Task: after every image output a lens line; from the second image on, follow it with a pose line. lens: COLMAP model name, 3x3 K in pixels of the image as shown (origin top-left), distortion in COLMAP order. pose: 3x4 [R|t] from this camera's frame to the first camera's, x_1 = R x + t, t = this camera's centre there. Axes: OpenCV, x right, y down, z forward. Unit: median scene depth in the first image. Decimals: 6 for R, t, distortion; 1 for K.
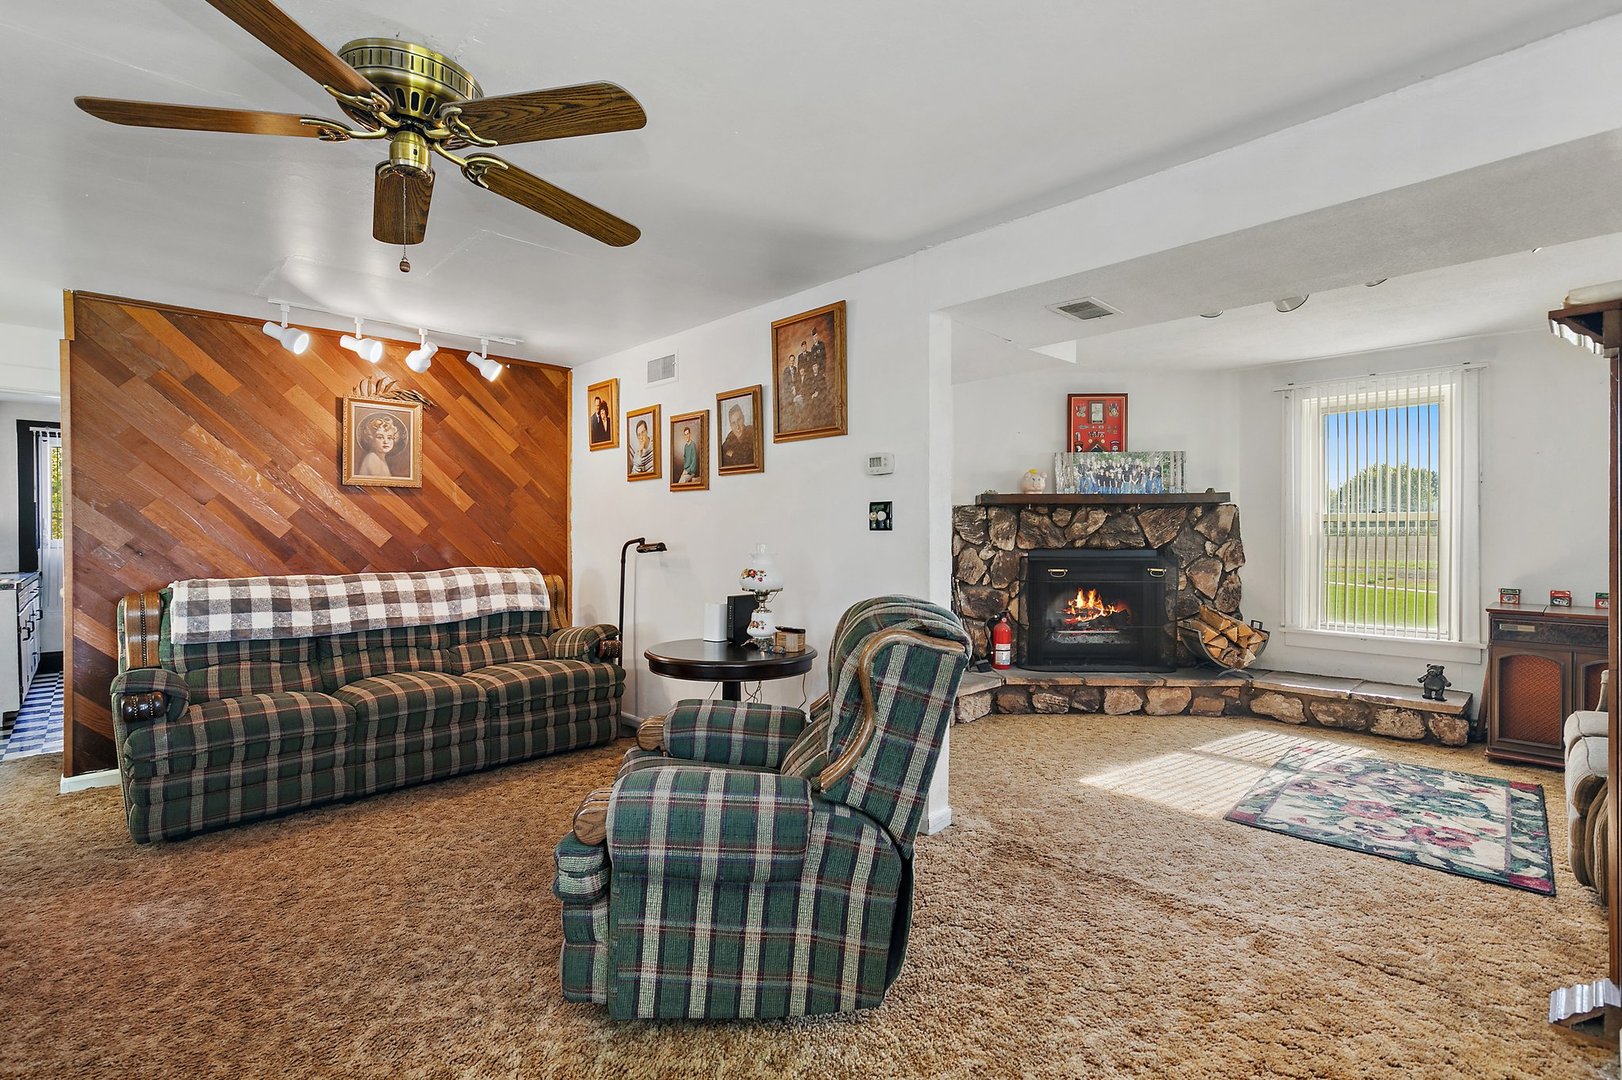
lens RADIAL K [[728.4, 0, 810.0], [0, 728.4, 535.2], [0, 0, 1]] dist [0.000798, -0.000095]
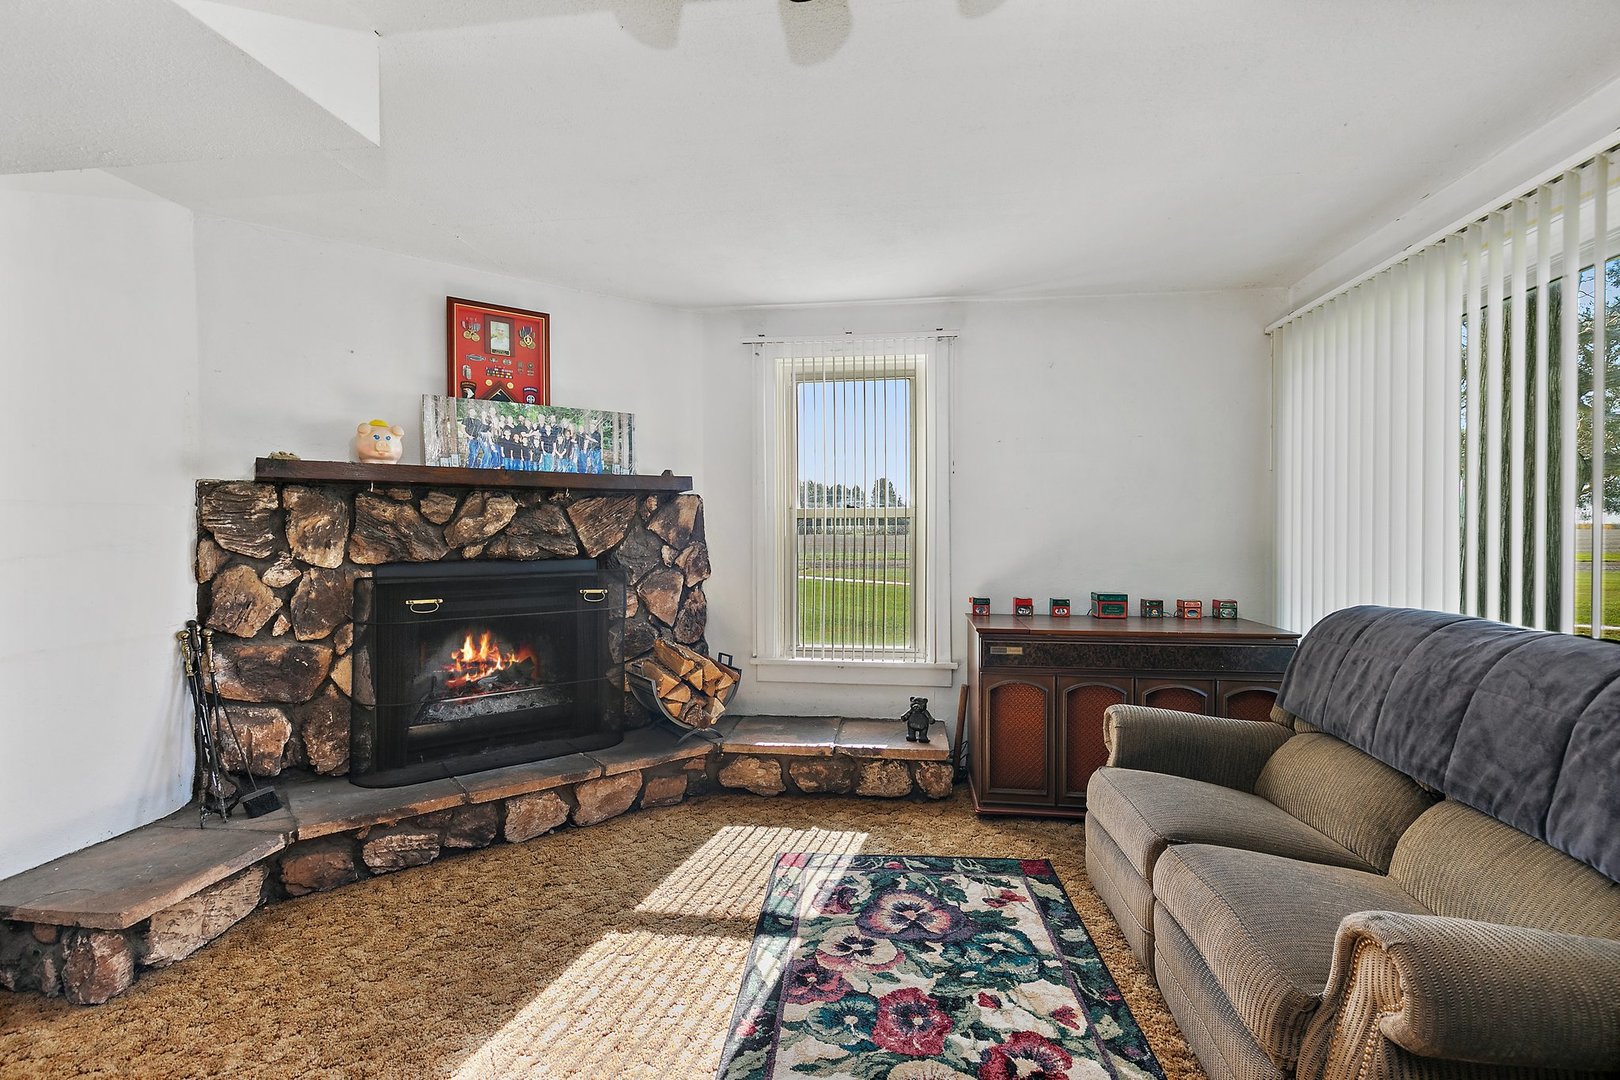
lens RADIAL K [[727.5, 0, 809.0], [0, 727.5, 535.2], [0, 0, 1]] dist [0.000798, -0.000095]
pose [[0.776471, -0.005722, 0.630127, 0.216872], [0.005952, 0.999981, 0.001746, -0.002036], [-0.630125, 0.002394, 0.776490, 0.376123]]
